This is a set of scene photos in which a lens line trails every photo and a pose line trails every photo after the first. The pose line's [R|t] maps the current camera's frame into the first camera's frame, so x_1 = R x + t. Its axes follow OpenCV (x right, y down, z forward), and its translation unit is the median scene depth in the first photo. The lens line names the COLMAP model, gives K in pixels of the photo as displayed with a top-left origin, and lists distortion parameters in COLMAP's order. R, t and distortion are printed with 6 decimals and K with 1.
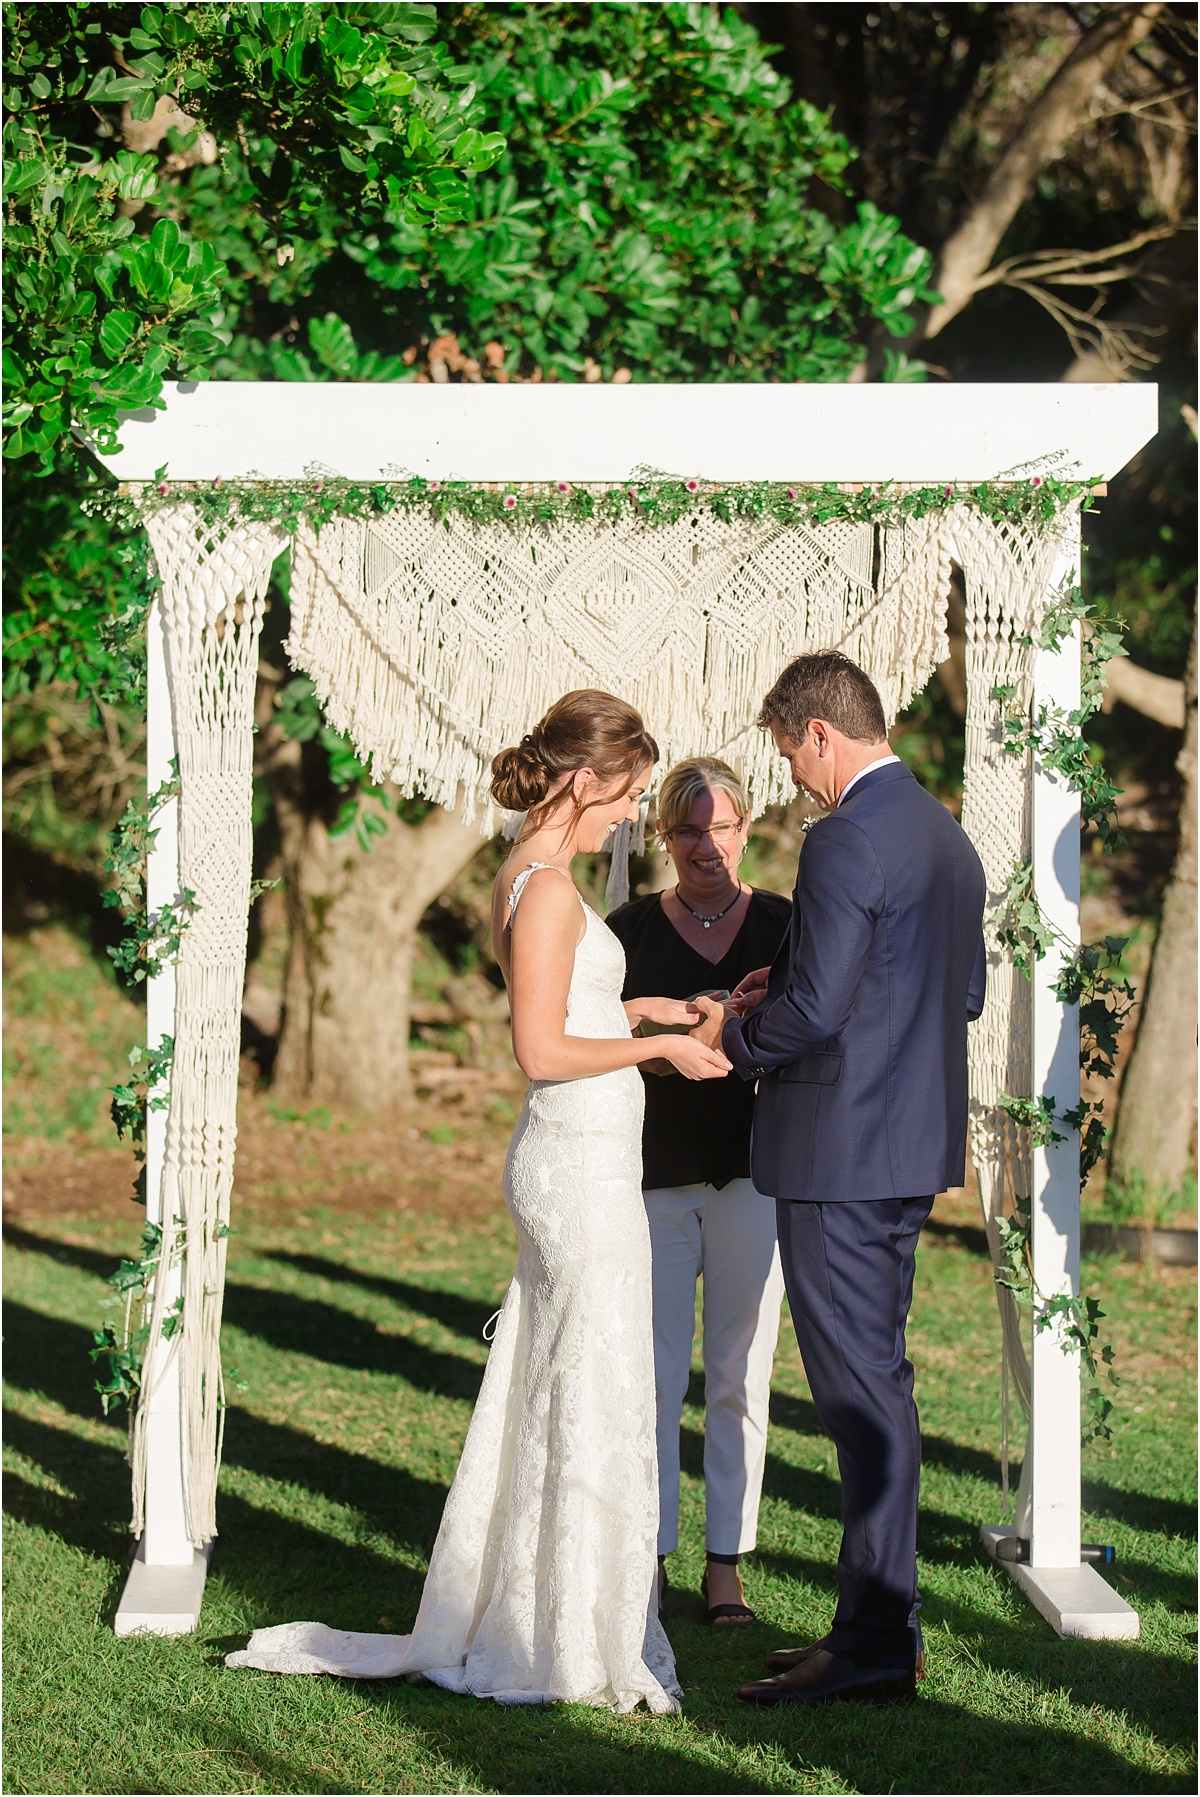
lens RADIAL K [[4944.6, 0, 654.1], [0, 4944.6, 868.3], [0, 0, 1]] dist [0.069157, 0.000000]
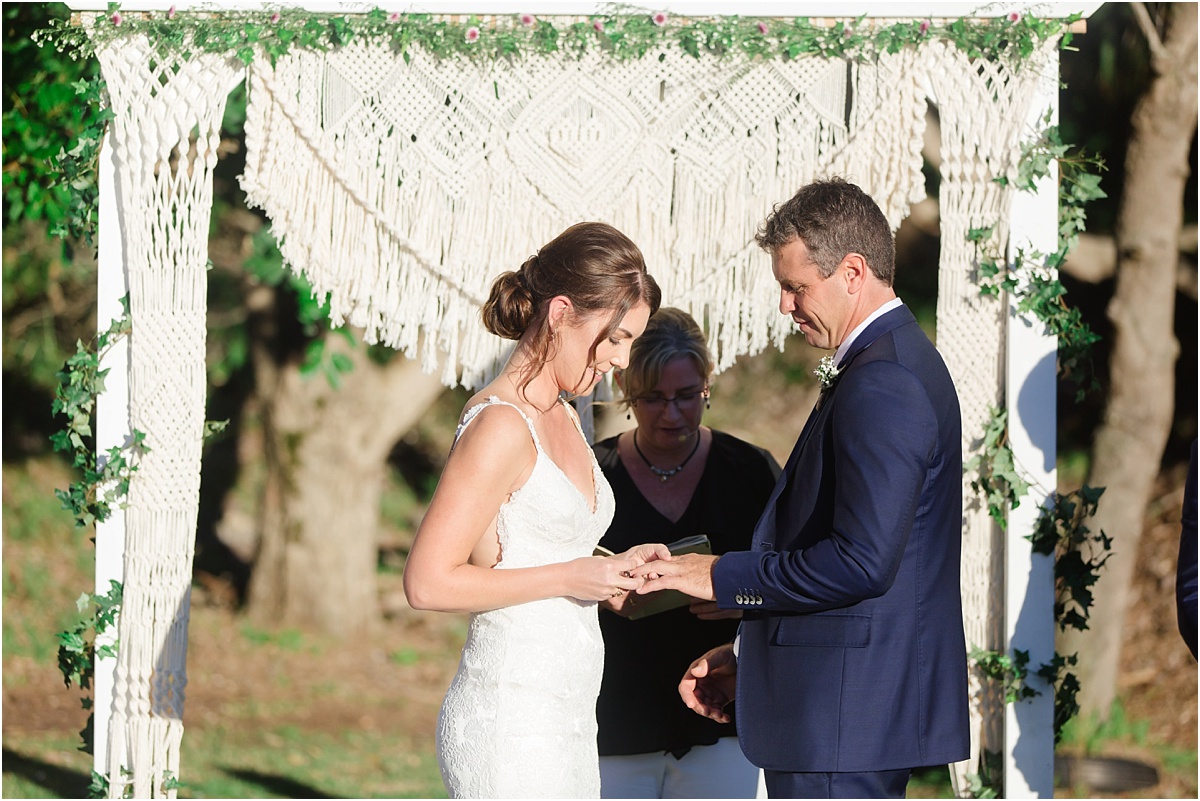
lens RADIAL K [[4410.1, 0, 609.4], [0, 4410.1, 399.8], [0, 0, 1]] dist [-0.023527, 0.000000]
pose [[0.999975, 0.006737, 0.002035, -0.003456], [-0.006734, 0.999976, -0.001361, -0.001315], [-0.002044, 0.001347, 0.999997, 0.133606]]
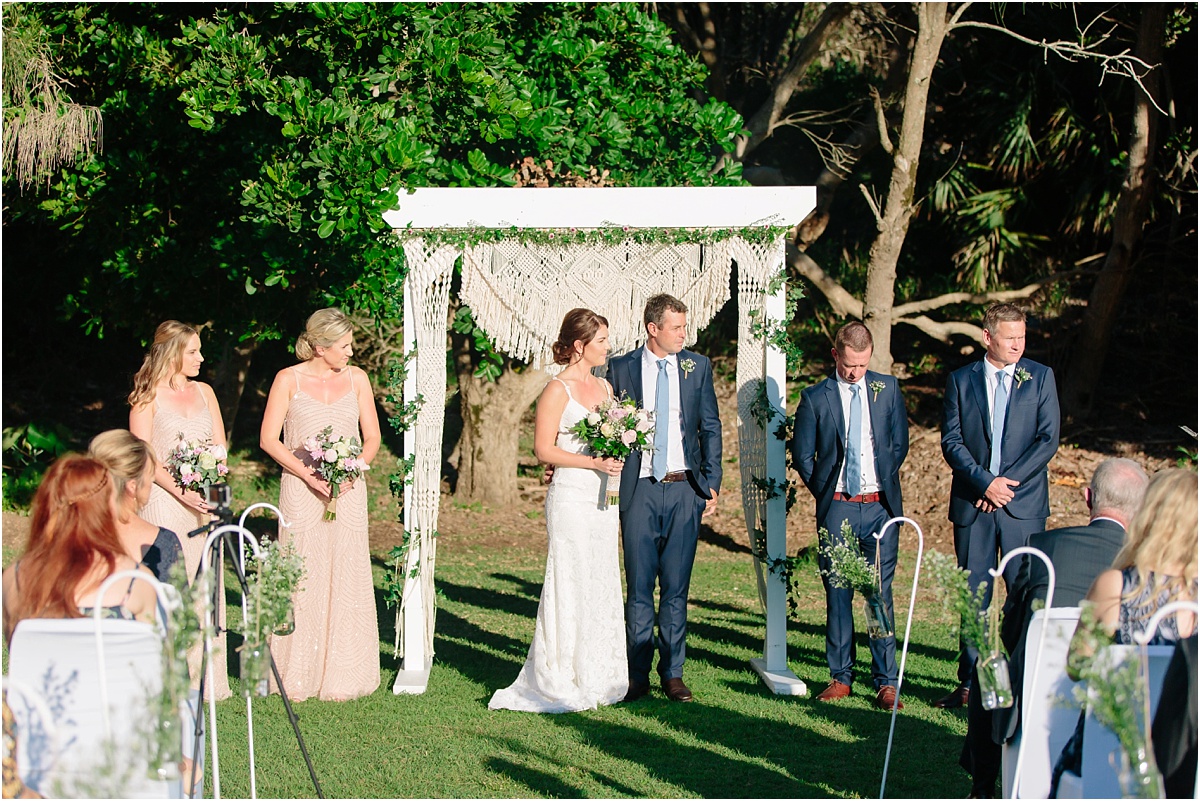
lens RADIAL K [[2439.0, 0, 602.9], [0, 2439.0, 394.4], [0, 0, 1]] dist [0.068870, 0.000000]
pose [[0.999858, -0.003921, -0.016364, 0.015773], [0.003901, 0.999992, -0.001265, 0.005945], [0.016369, 0.001201, 0.999865, -0.205902]]
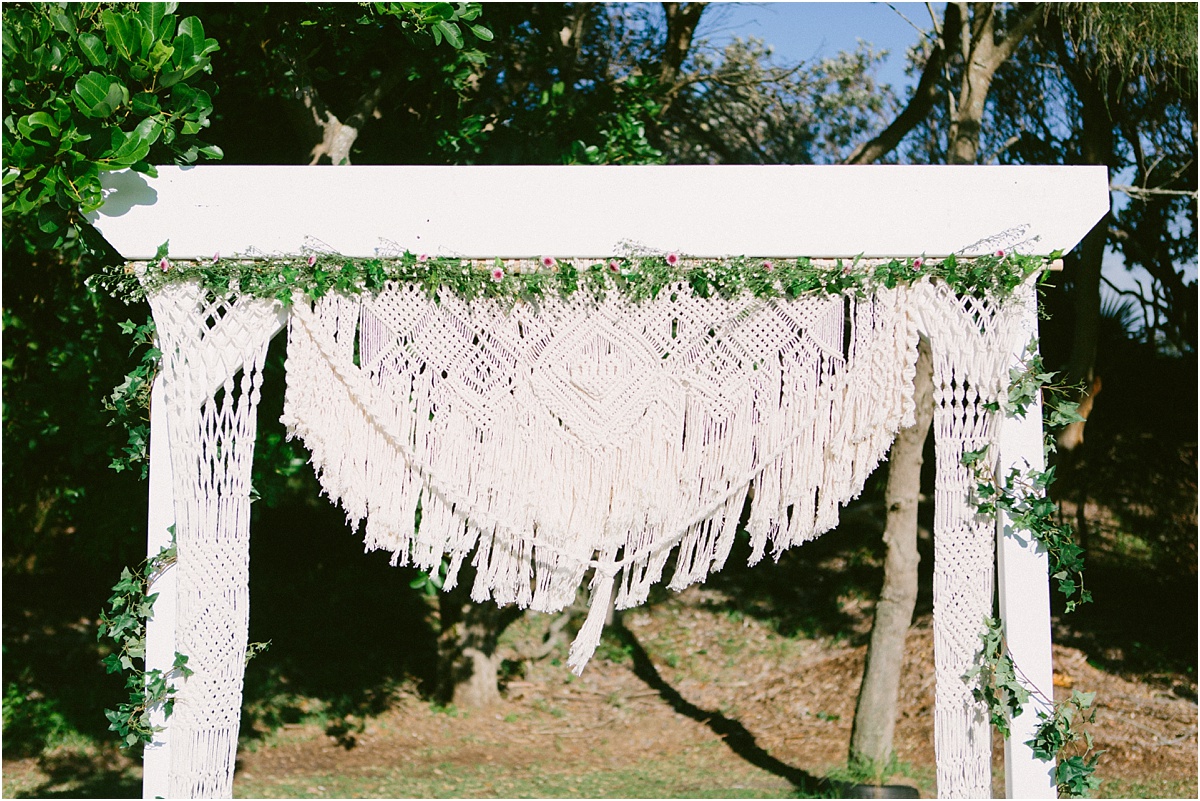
lens RADIAL K [[1739.8, 0, 639.1], [0, 1739.8, 389.0], [0, 0, 1]] dist [-0.012401, 0.000000]
pose [[0.999778, -0.004930, 0.020484, -0.006880], [0.007165, 0.993848, -0.110520, -0.009668], [-0.019813, 0.110642, 0.993663, 0.635053]]
